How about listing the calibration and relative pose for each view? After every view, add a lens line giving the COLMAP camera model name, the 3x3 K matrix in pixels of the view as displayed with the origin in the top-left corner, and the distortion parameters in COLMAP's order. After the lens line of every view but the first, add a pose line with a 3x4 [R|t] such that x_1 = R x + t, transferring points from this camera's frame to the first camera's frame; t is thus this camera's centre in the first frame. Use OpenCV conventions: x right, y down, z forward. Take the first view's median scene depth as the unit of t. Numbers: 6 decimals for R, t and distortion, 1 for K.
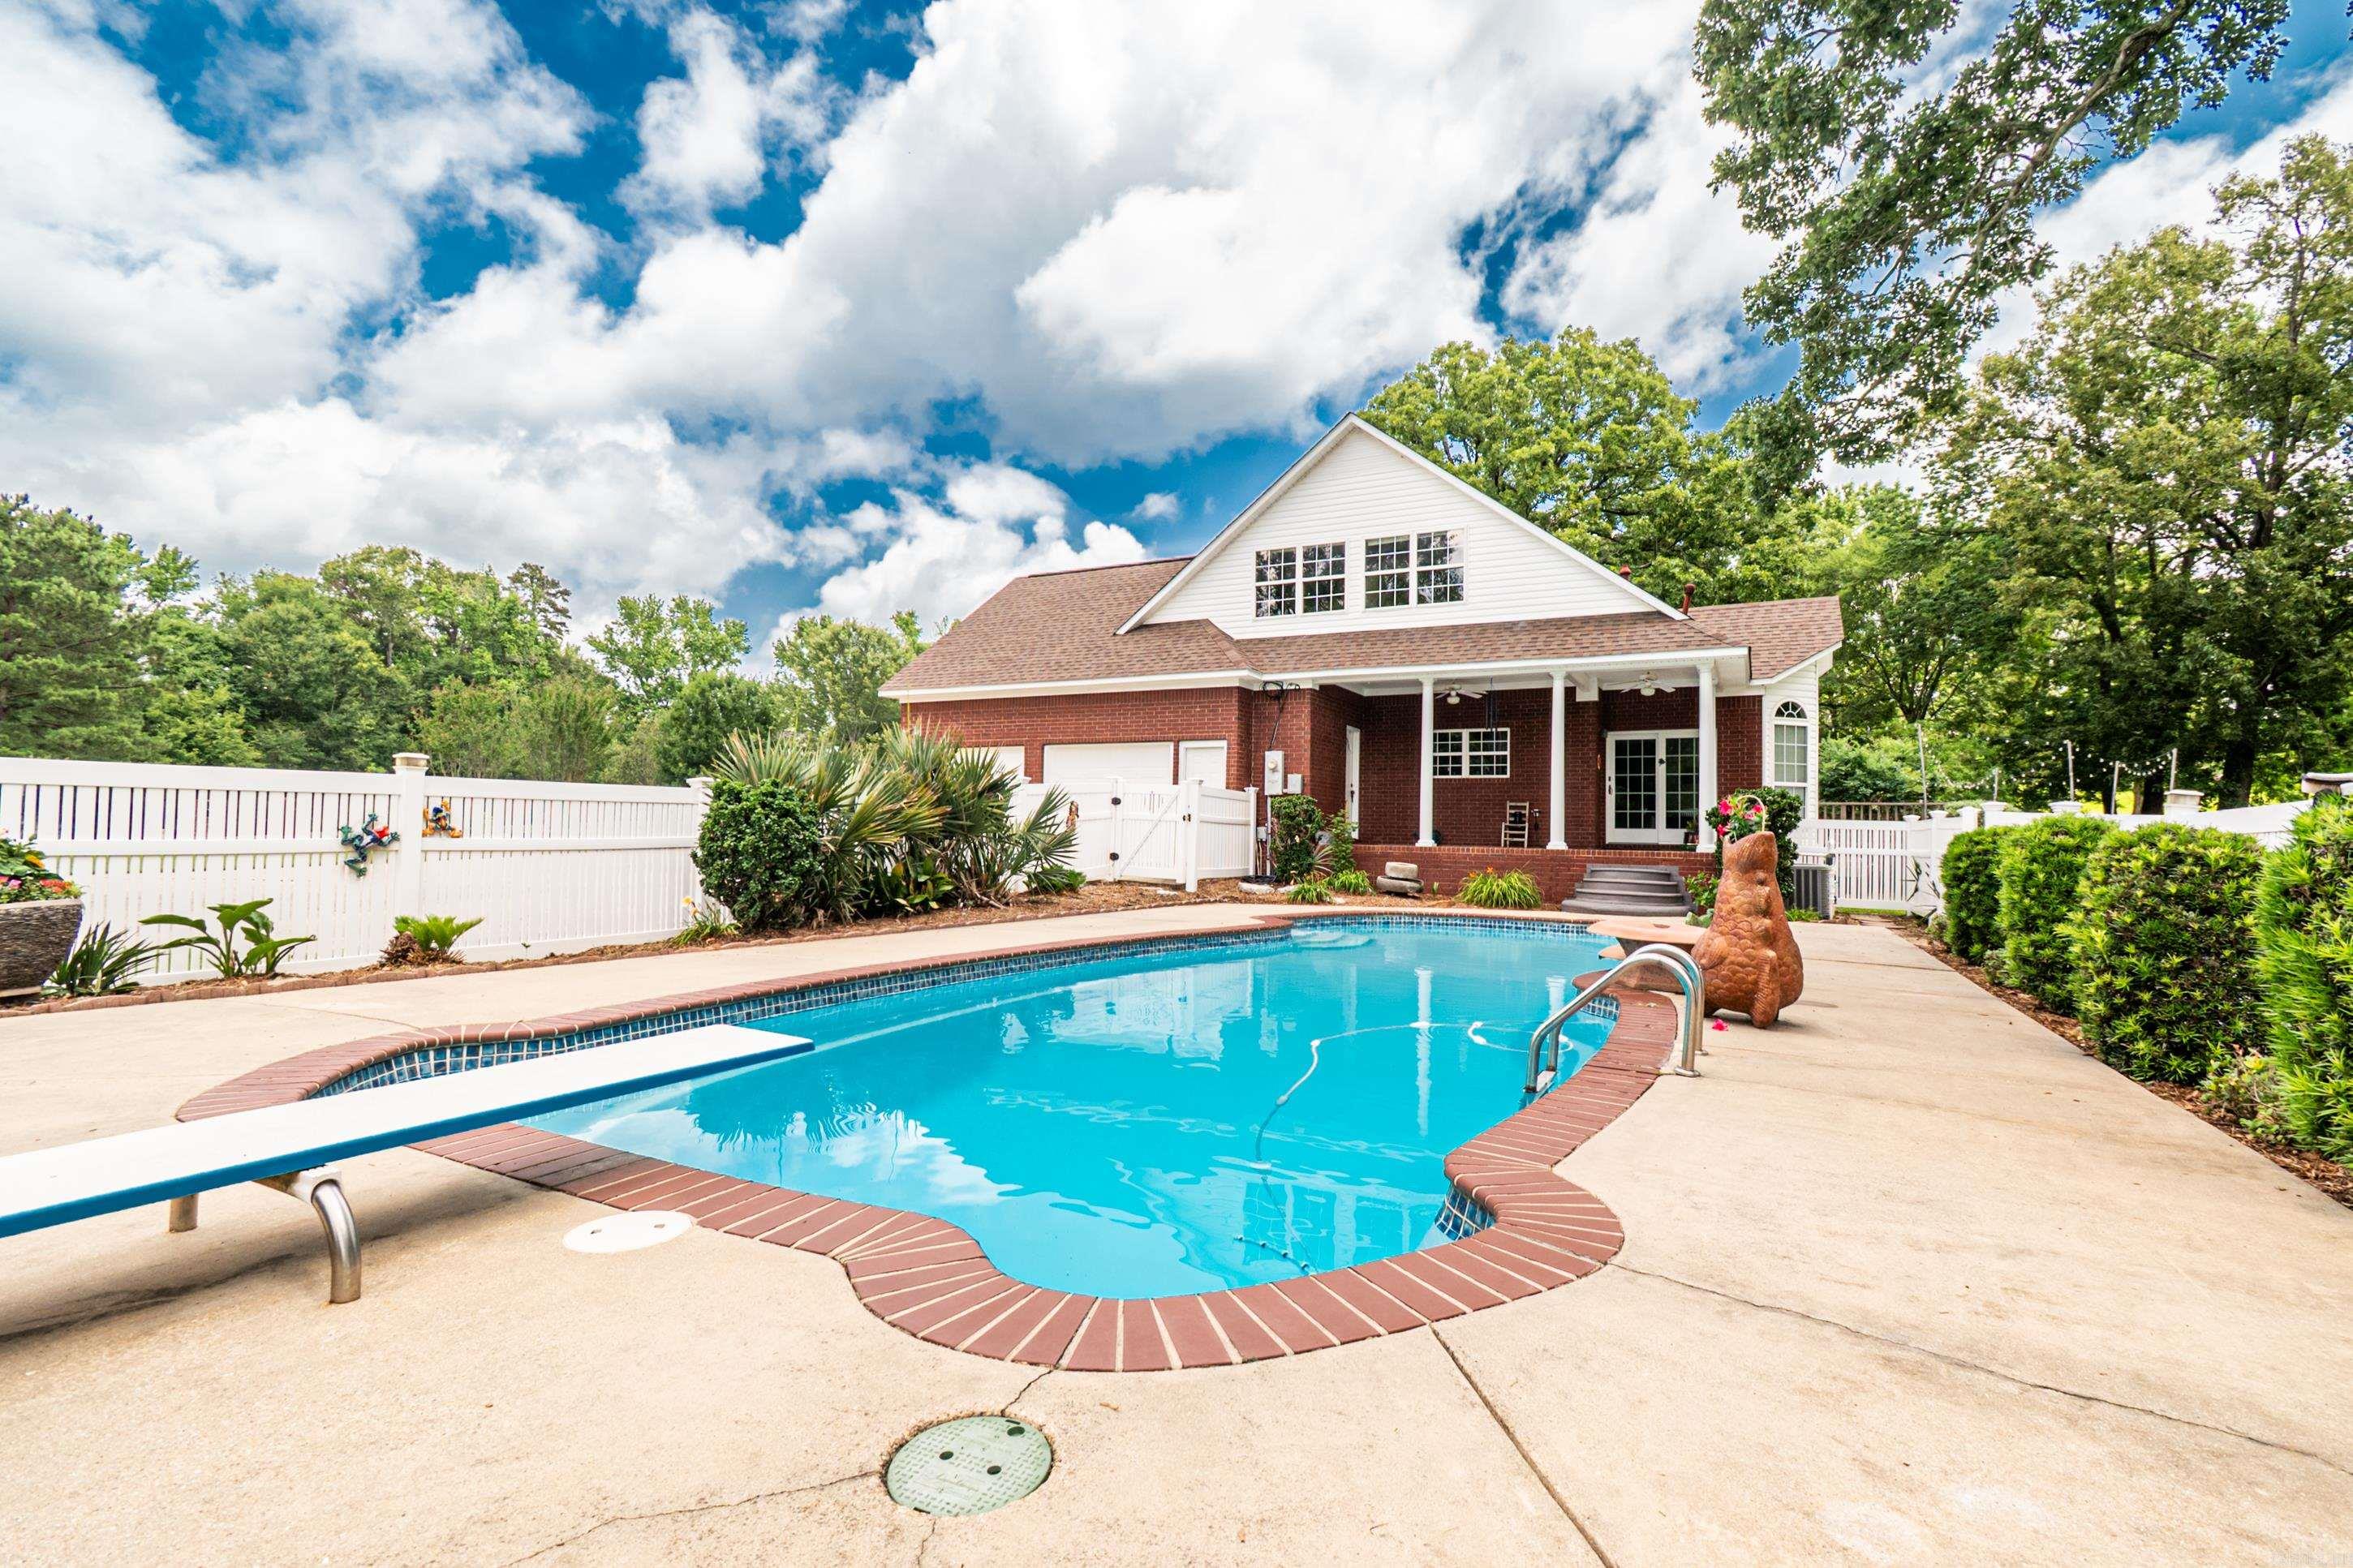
lens RADIAL K [[1019.6, 0, 1207.3], [0, 1019.6, 790.9], [0, 0, 1]] dist [-0.000461, -0.000296]
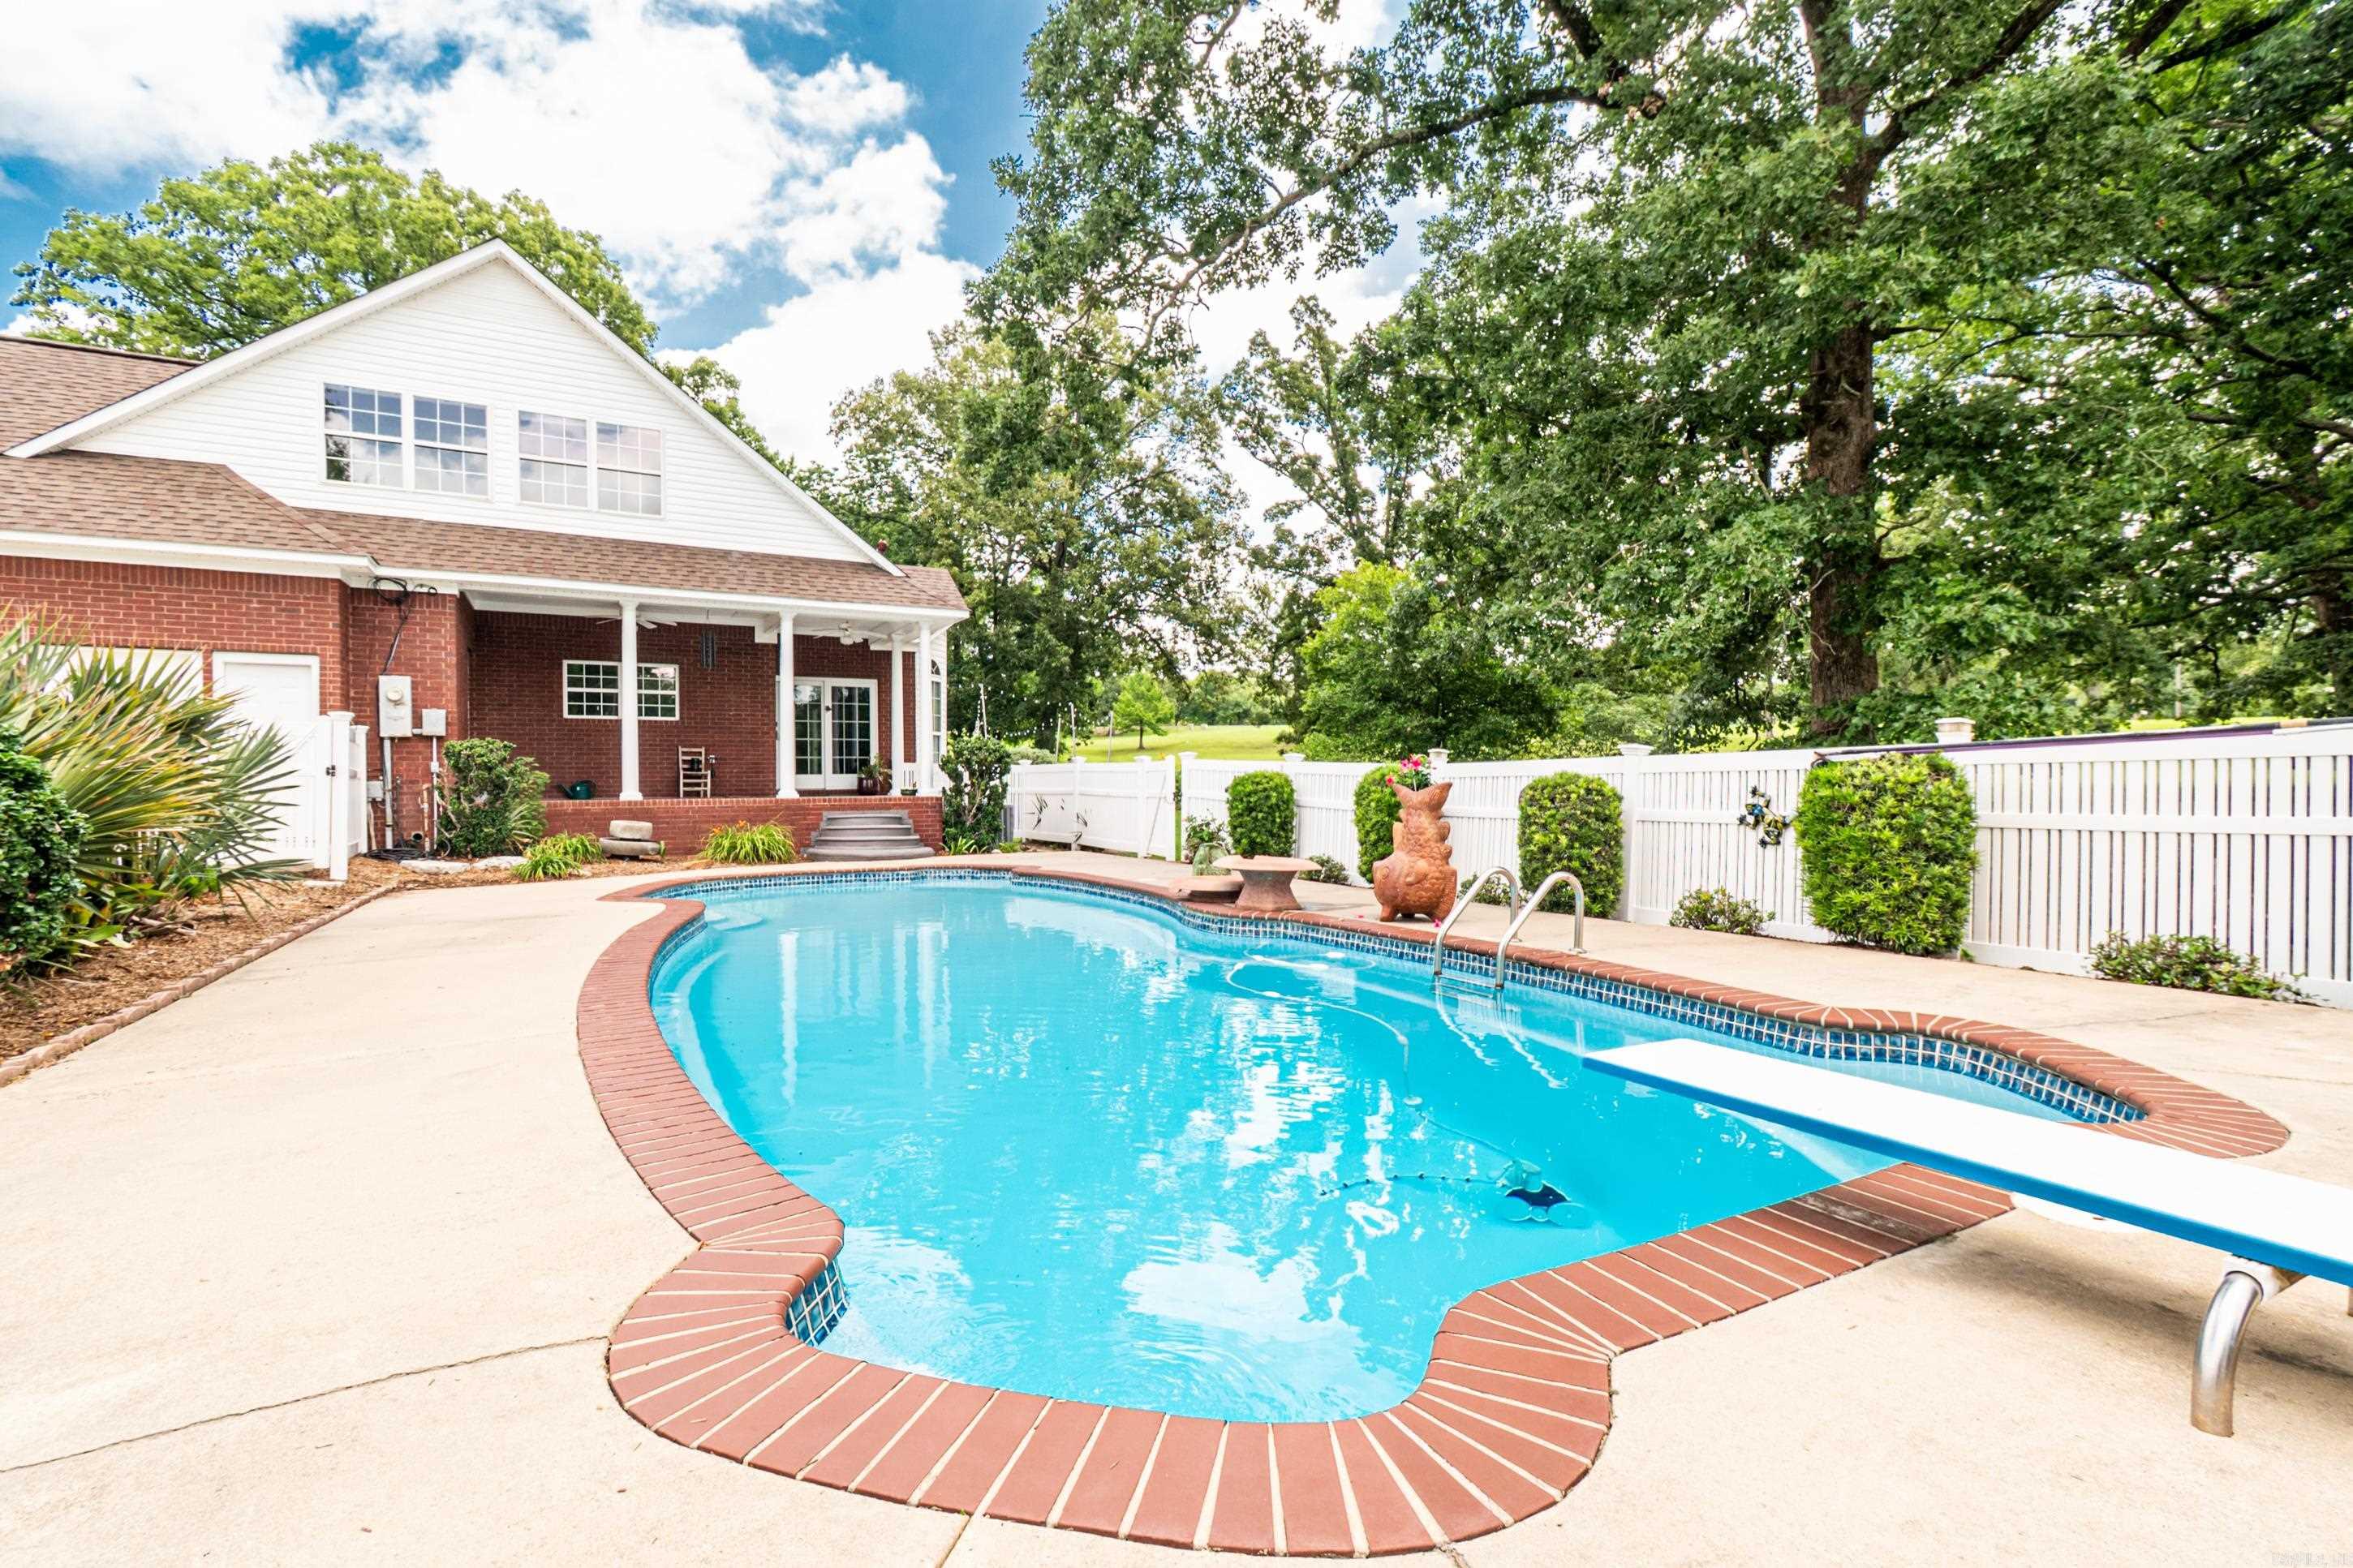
lens RADIAL K [[1019.6, 0, 1207.3], [0, 1019.6, 790.9], [0, 0, 1]] dist [-0.000461, -0.000296]
pose [[0.583531, -0.028636, 0.811586, -0.187490], [-0.015640, 0.998796, 0.046487, -0.000085], [-0.811940, -0.039820, 0.582380, 0.109719]]
